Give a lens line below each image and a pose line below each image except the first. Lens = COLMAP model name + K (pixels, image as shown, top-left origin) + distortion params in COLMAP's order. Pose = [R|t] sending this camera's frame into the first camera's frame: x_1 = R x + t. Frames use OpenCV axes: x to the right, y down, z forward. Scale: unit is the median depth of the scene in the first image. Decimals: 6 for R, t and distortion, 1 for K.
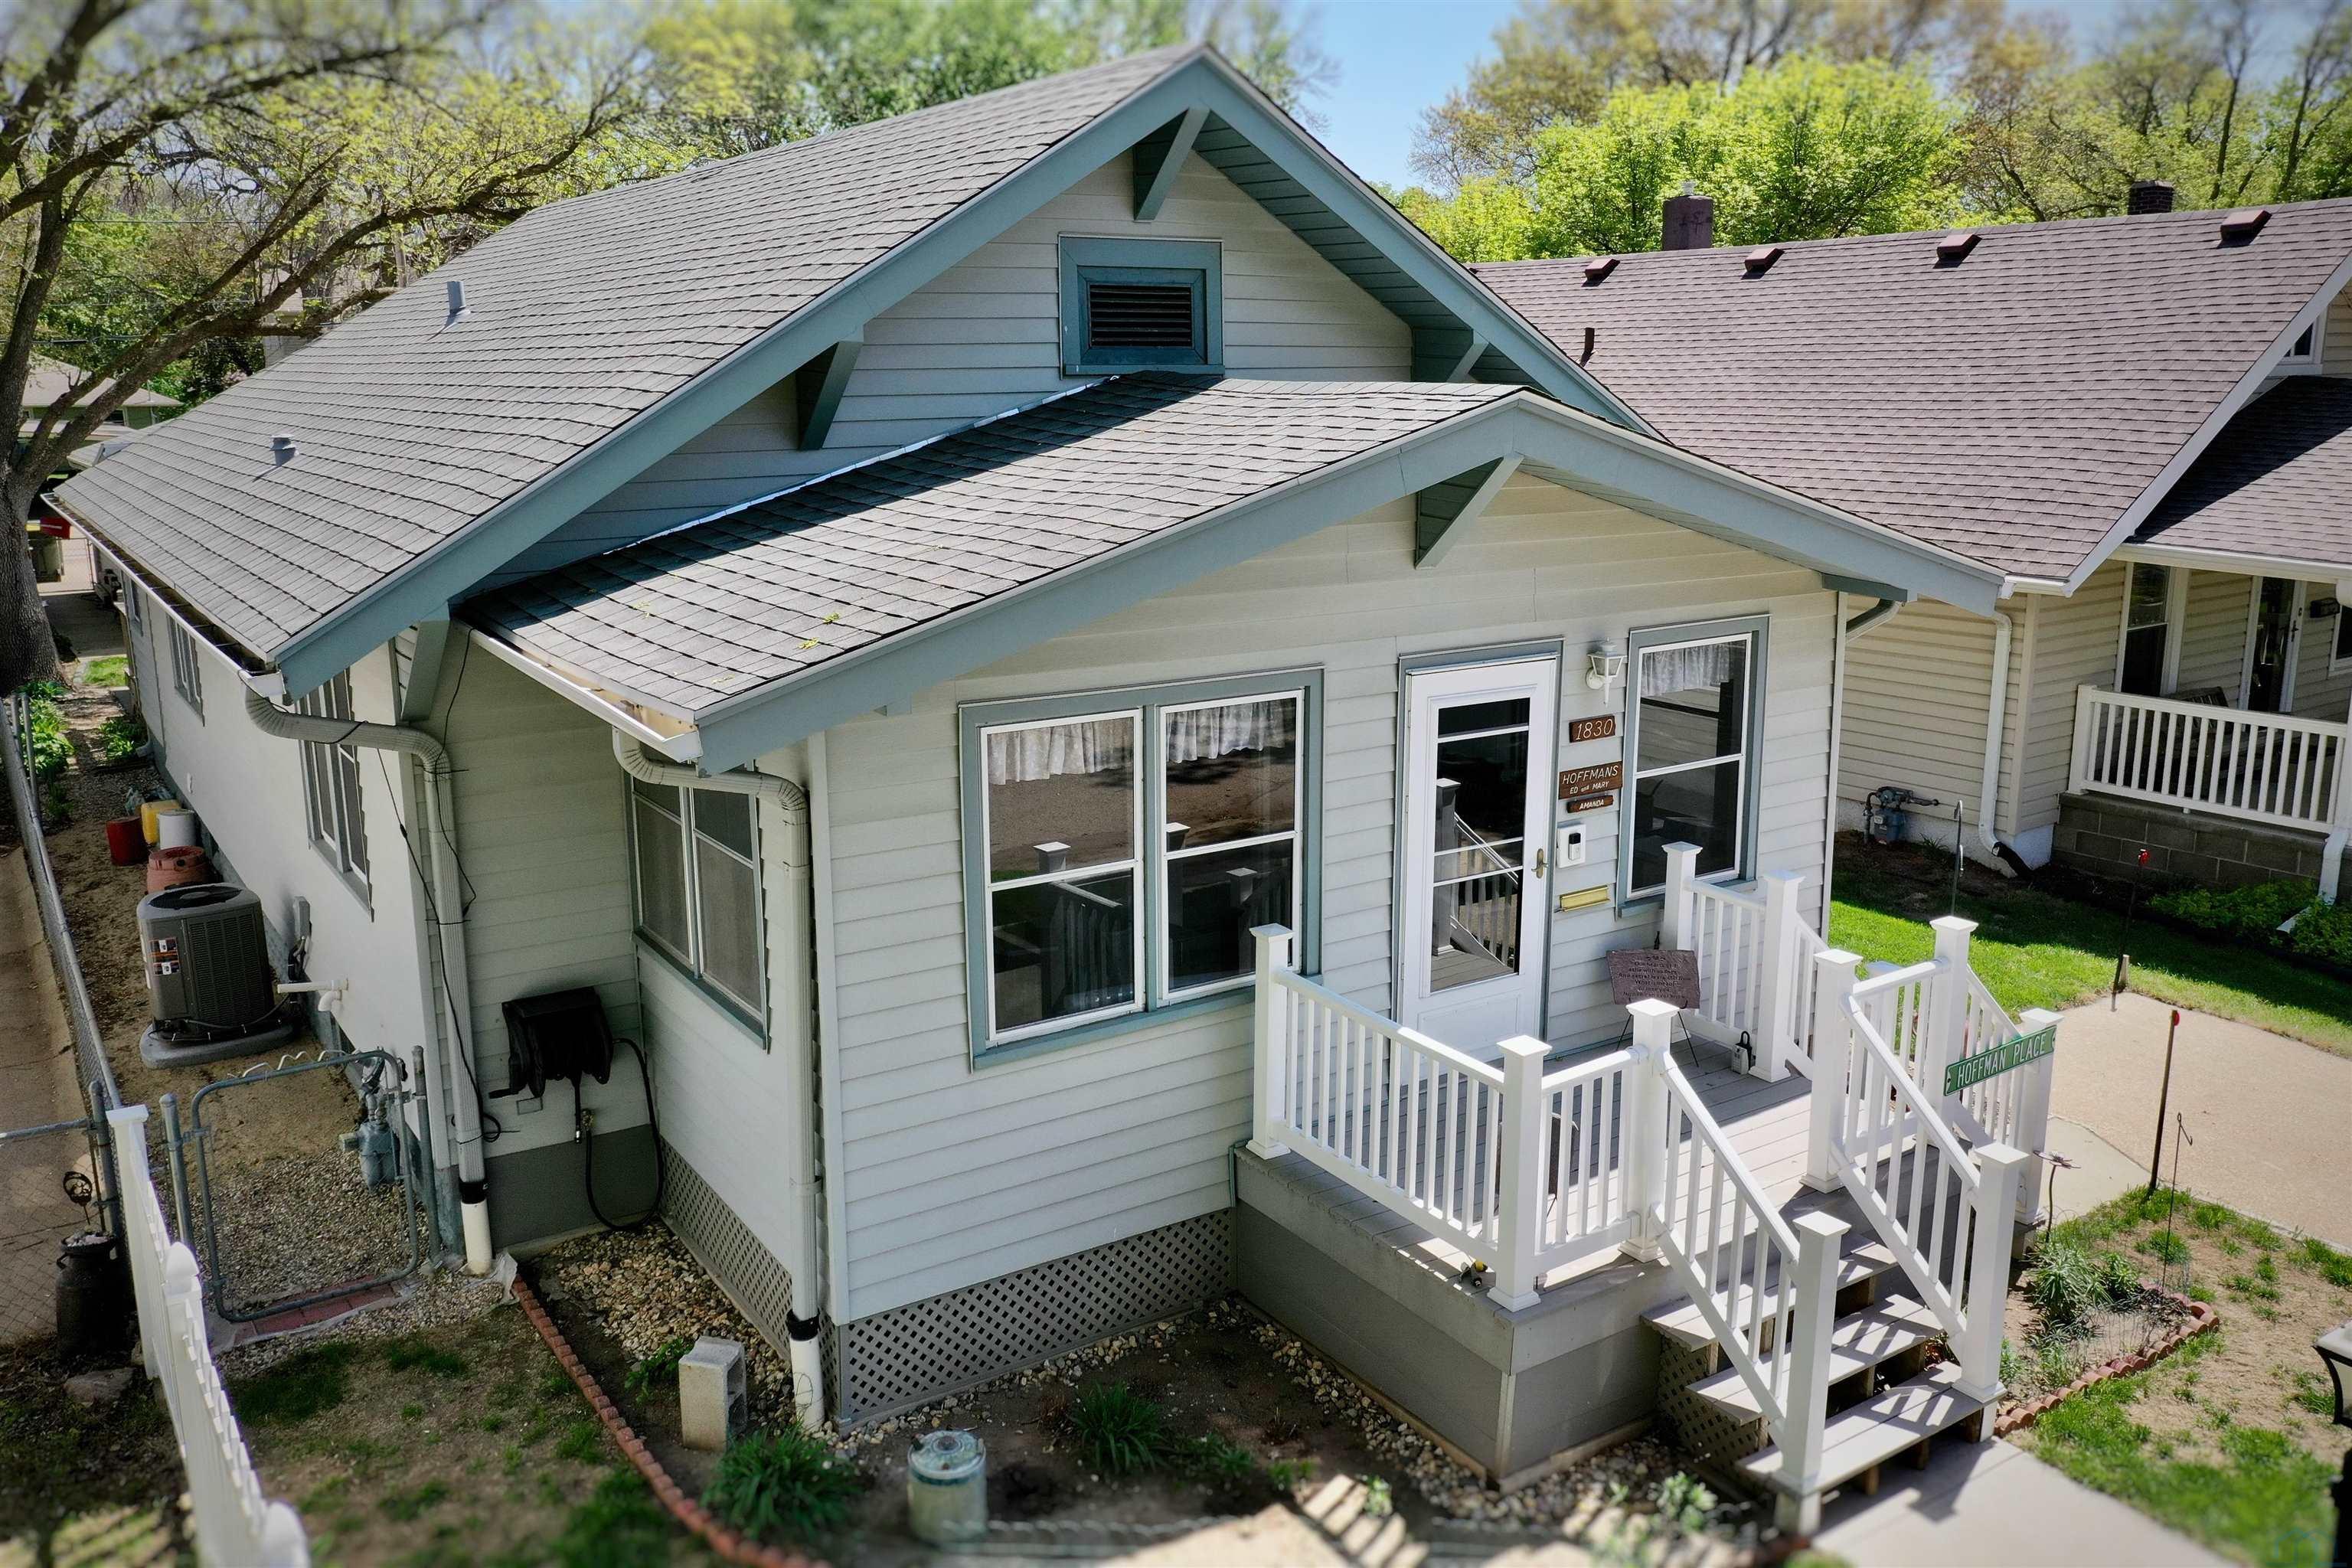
lens RADIAL K [[1849.7, 0, 1173.6], [0, 1849.7, 775.1], [0, 0, 1]] dist [-0.002275, -0.002824]
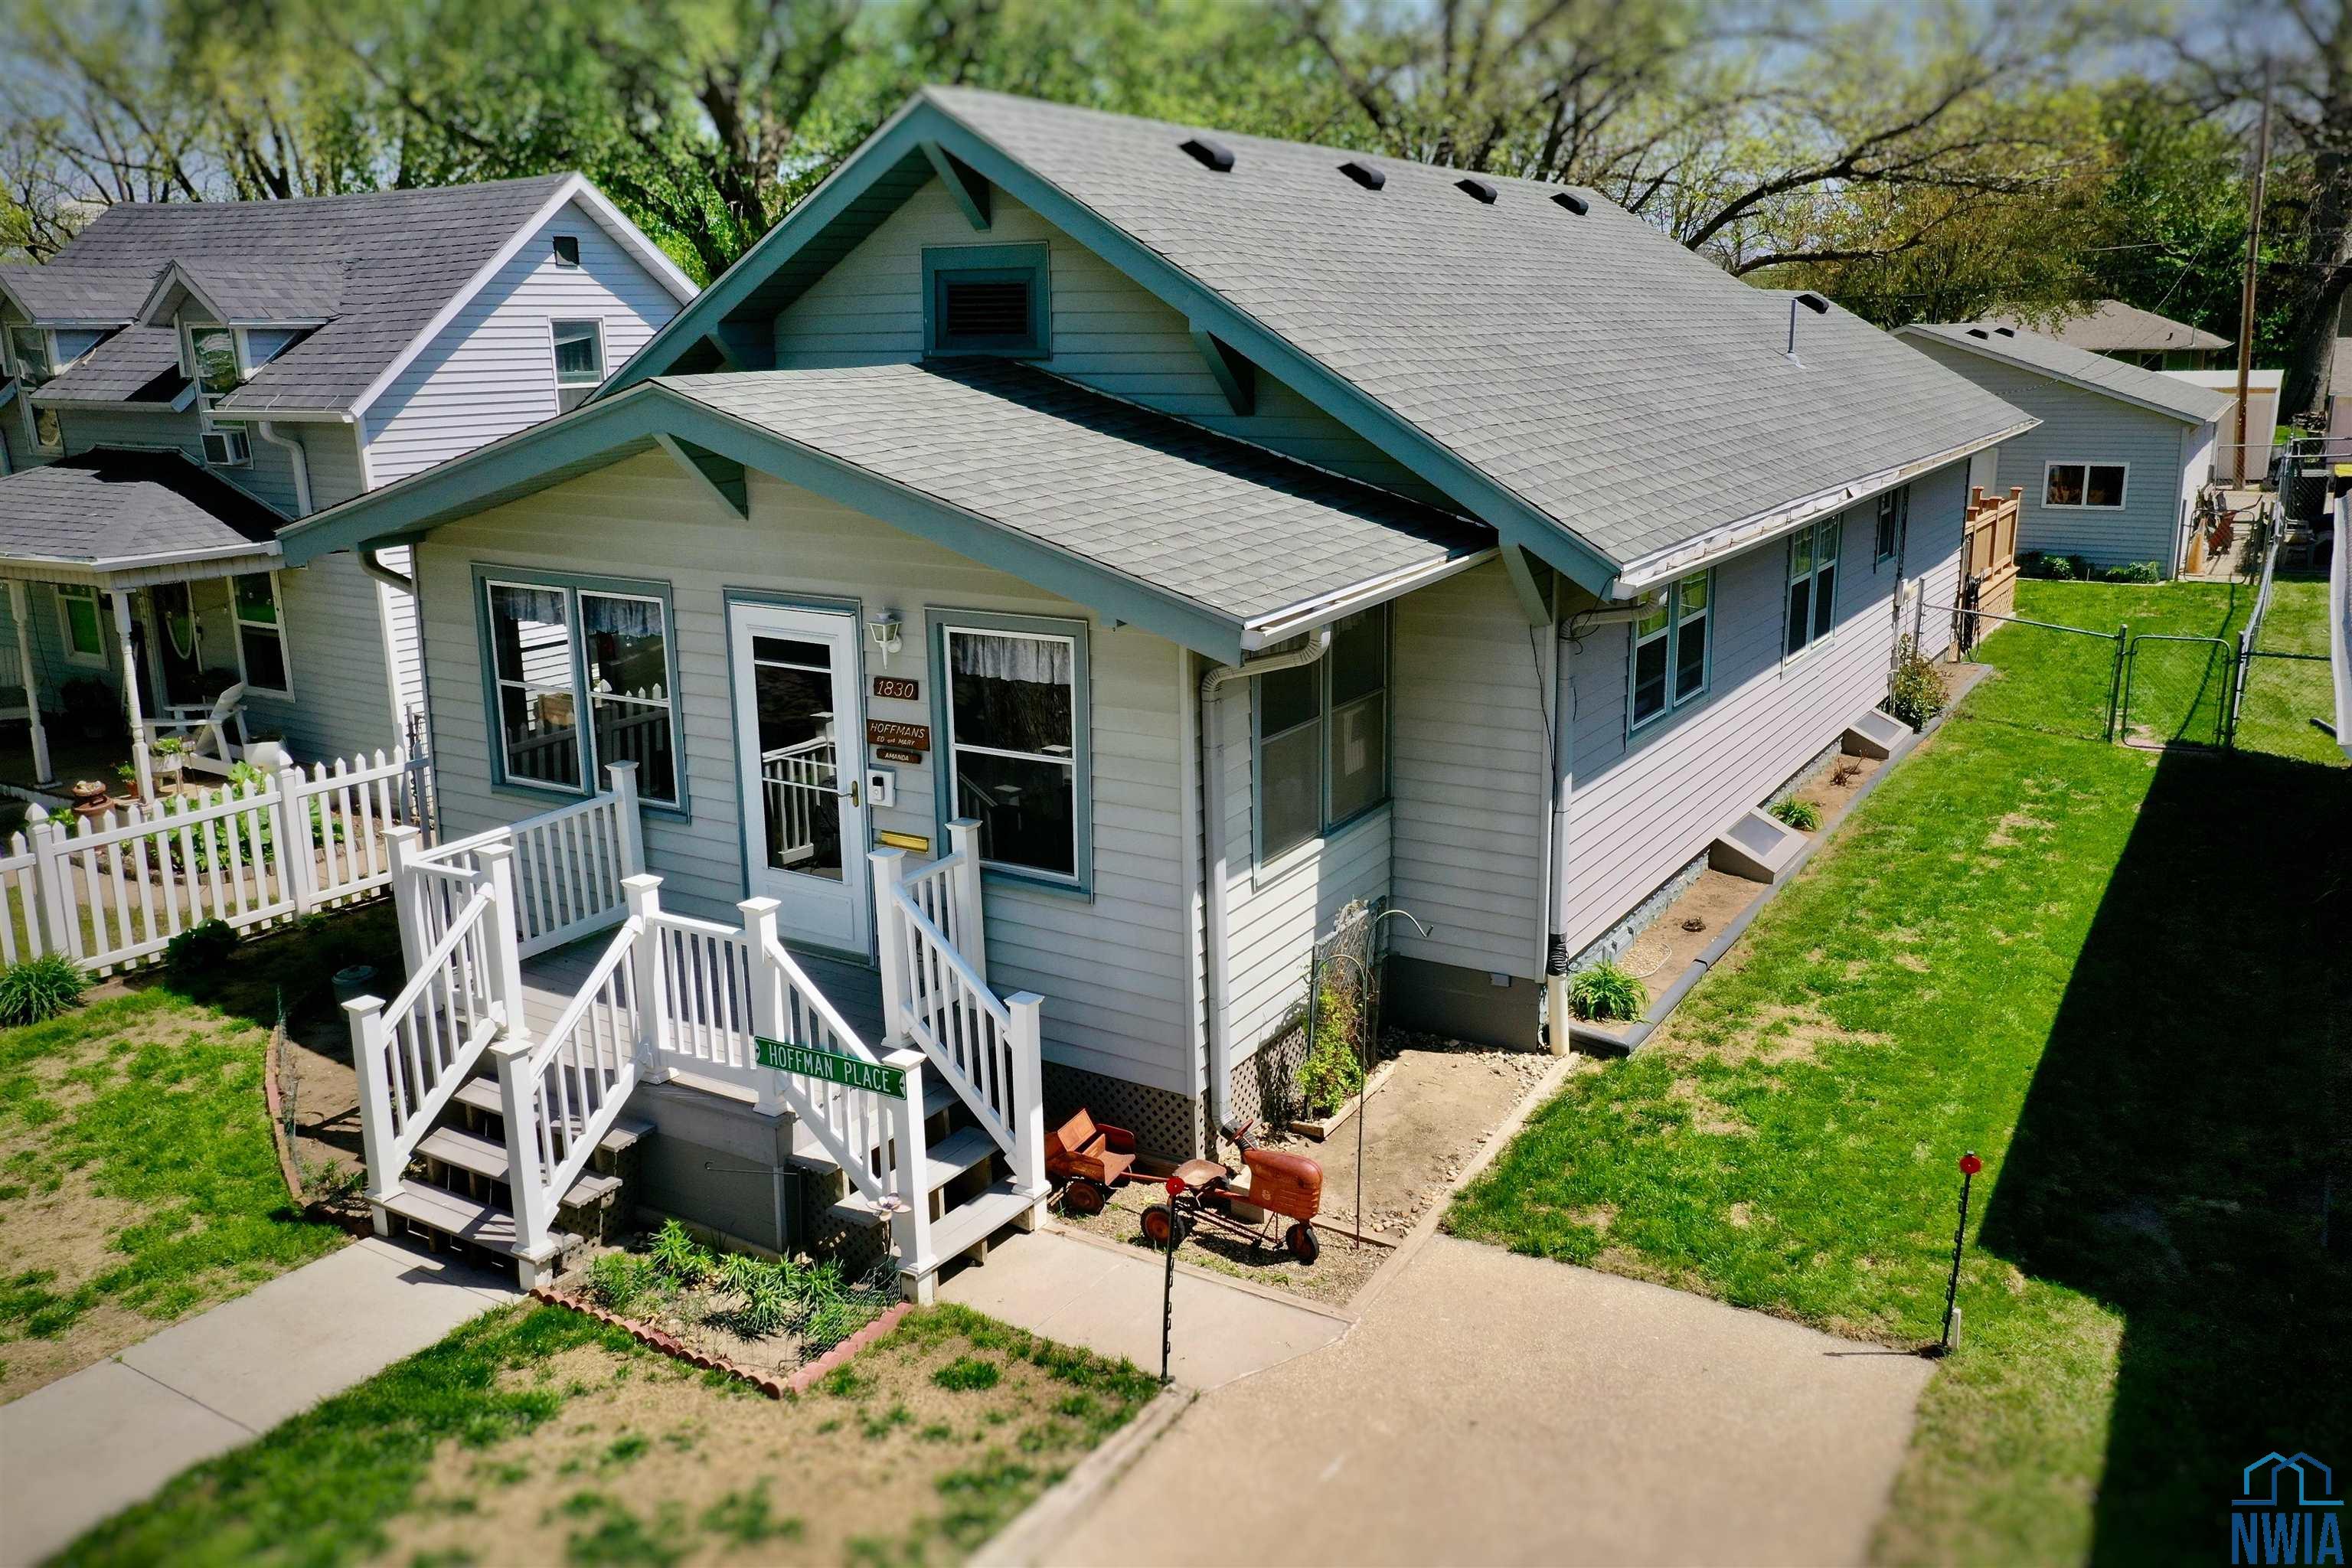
lens RADIAL K [[1849.7, 0, 1175.1], [0, 1849.7, 783.0], [0, 0, 1]] dist [-0.002275, -0.002824]
pose [[0.418886, 0.215916, -0.881995, 1.298247], [-0.187354, 0.970969, 0.148718, -0.167454], [0.888500, 0.102950, 0.447178, 0.668340]]
